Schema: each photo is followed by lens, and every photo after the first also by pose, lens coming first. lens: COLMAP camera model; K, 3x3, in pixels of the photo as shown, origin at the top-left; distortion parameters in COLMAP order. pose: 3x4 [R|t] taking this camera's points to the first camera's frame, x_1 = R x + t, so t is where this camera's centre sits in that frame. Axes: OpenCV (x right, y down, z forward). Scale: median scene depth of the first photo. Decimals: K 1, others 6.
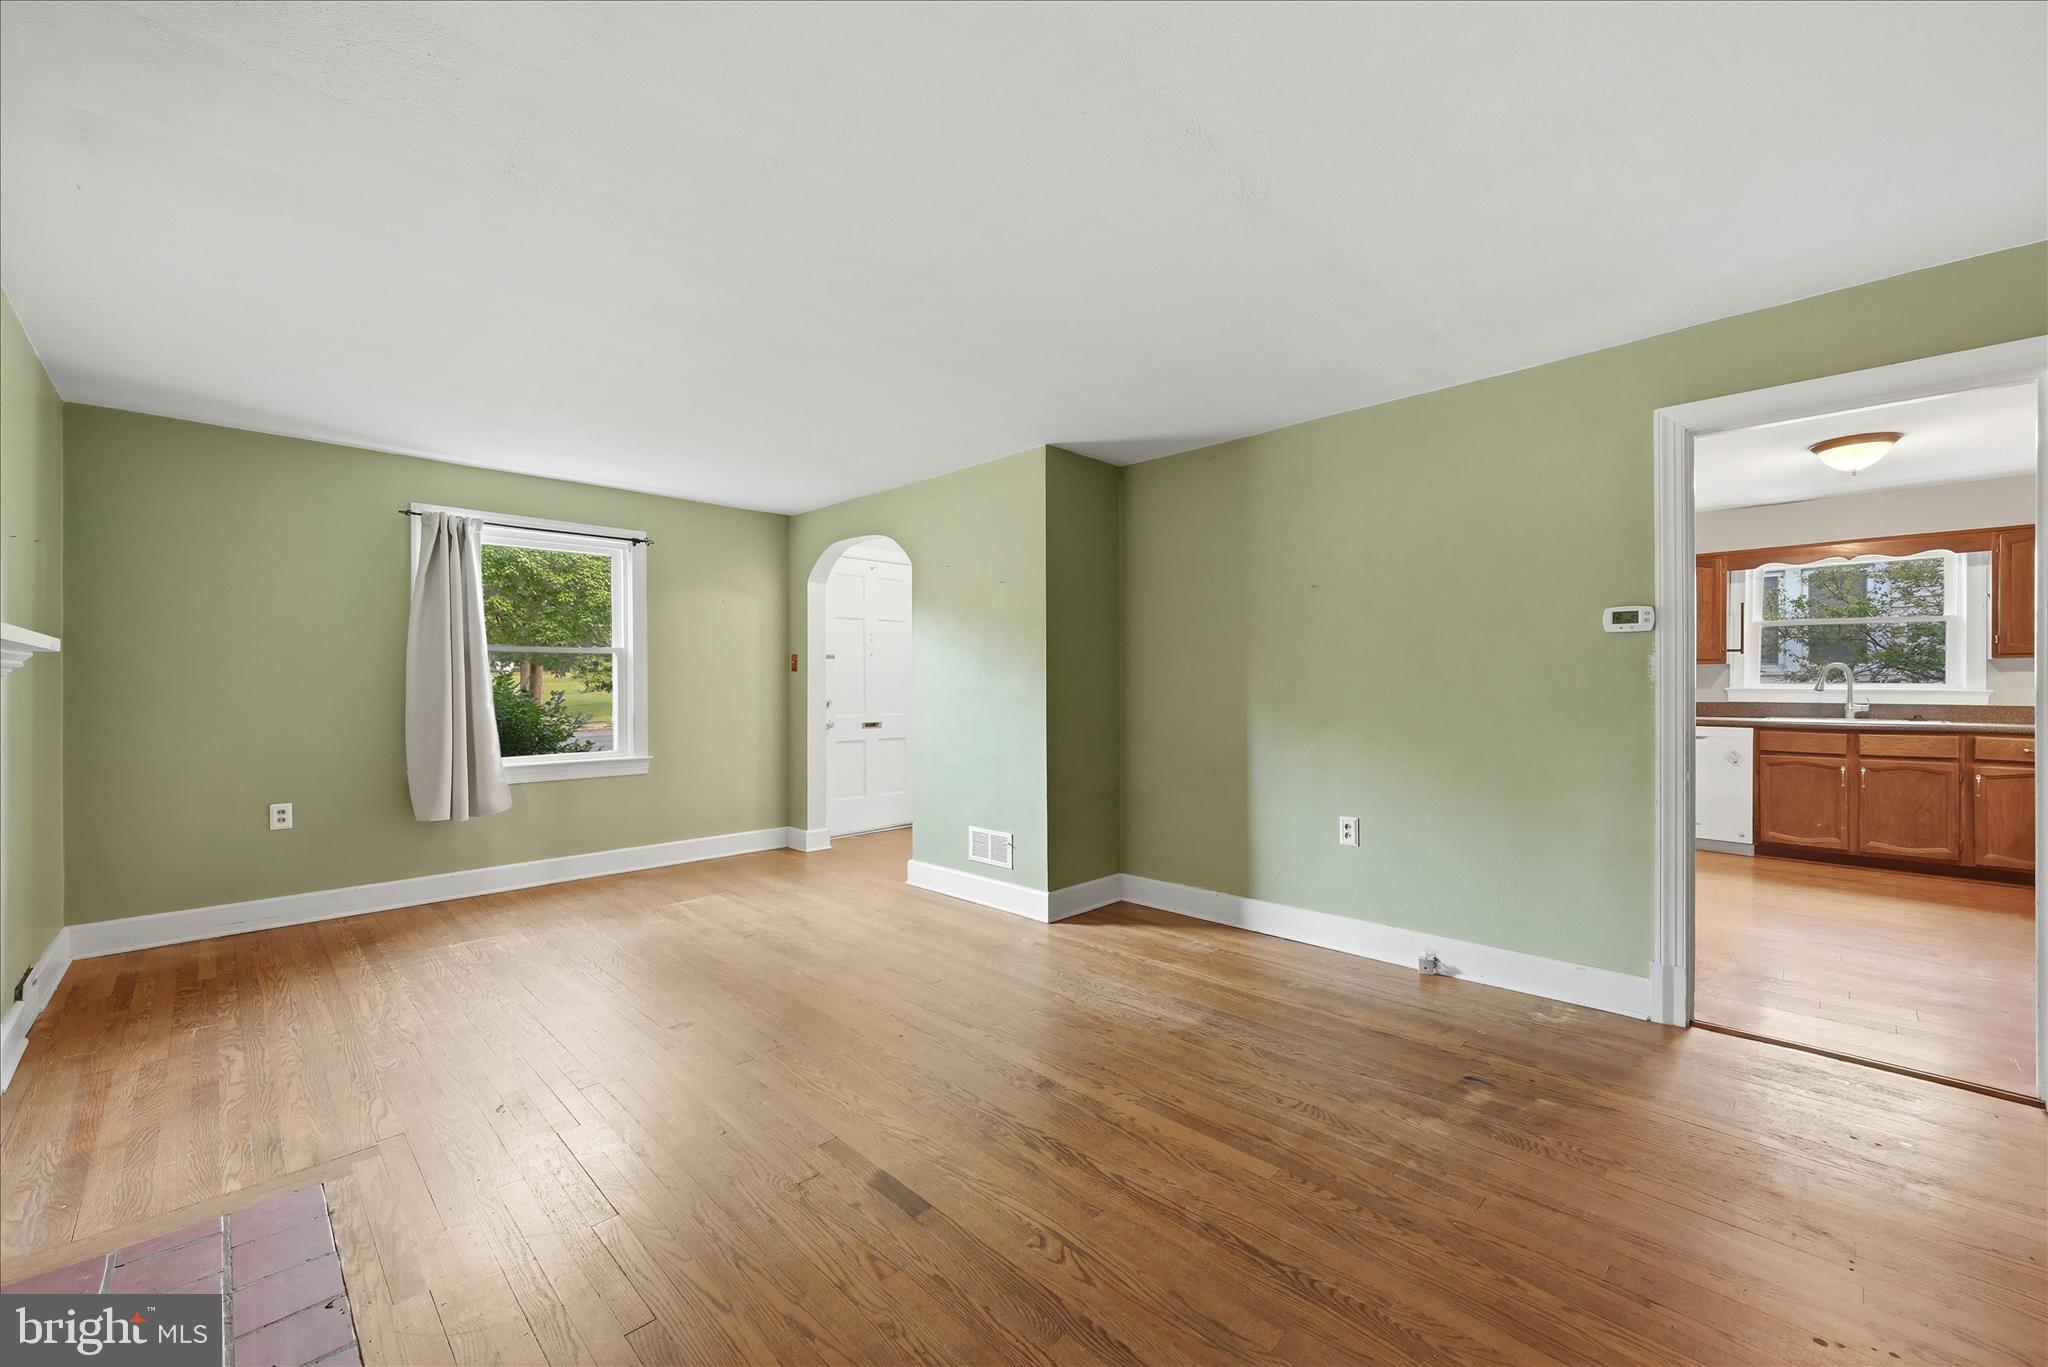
lens RADIAL K [[814.5, 0, 1024.0], [0, 814.5, 683.5], [0, 0, 1]] dist [0.000510, 0.000082]
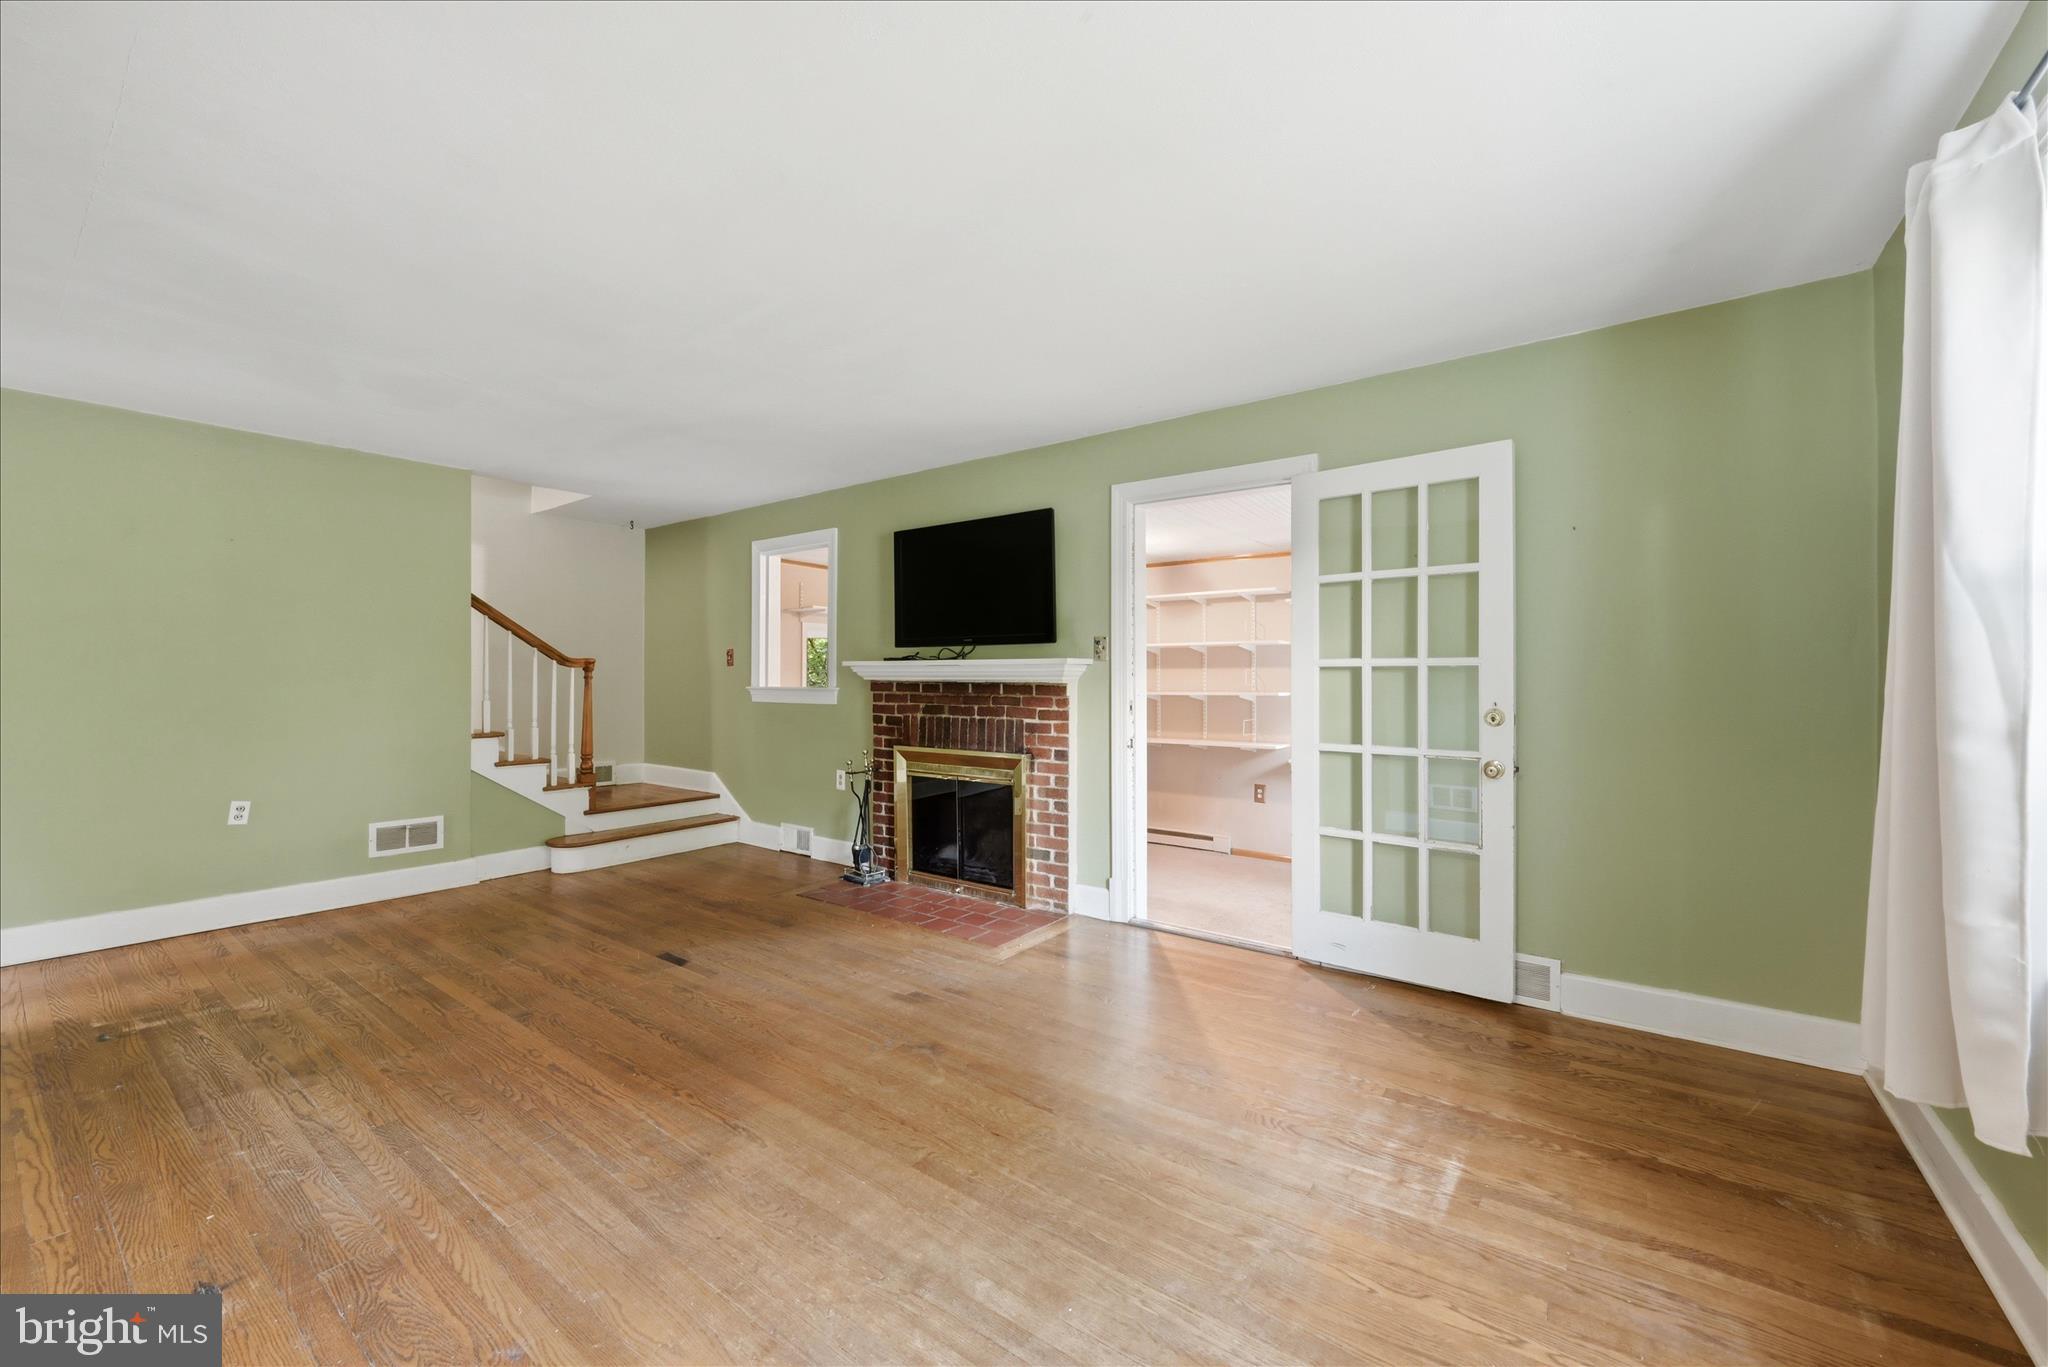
lens RADIAL K [[814.5, 0, 1024.0], [0, 814.5, 683.5], [0, 0, 1]] dist [0.000510, 0.000082]
pose [[-0.989897, 0.002477, -0.141764, -0.485863], [0.002052, 0.999993, 0.003142, 0.004055], [0.141771, 0.002819, -0.989896, 2.097368]]
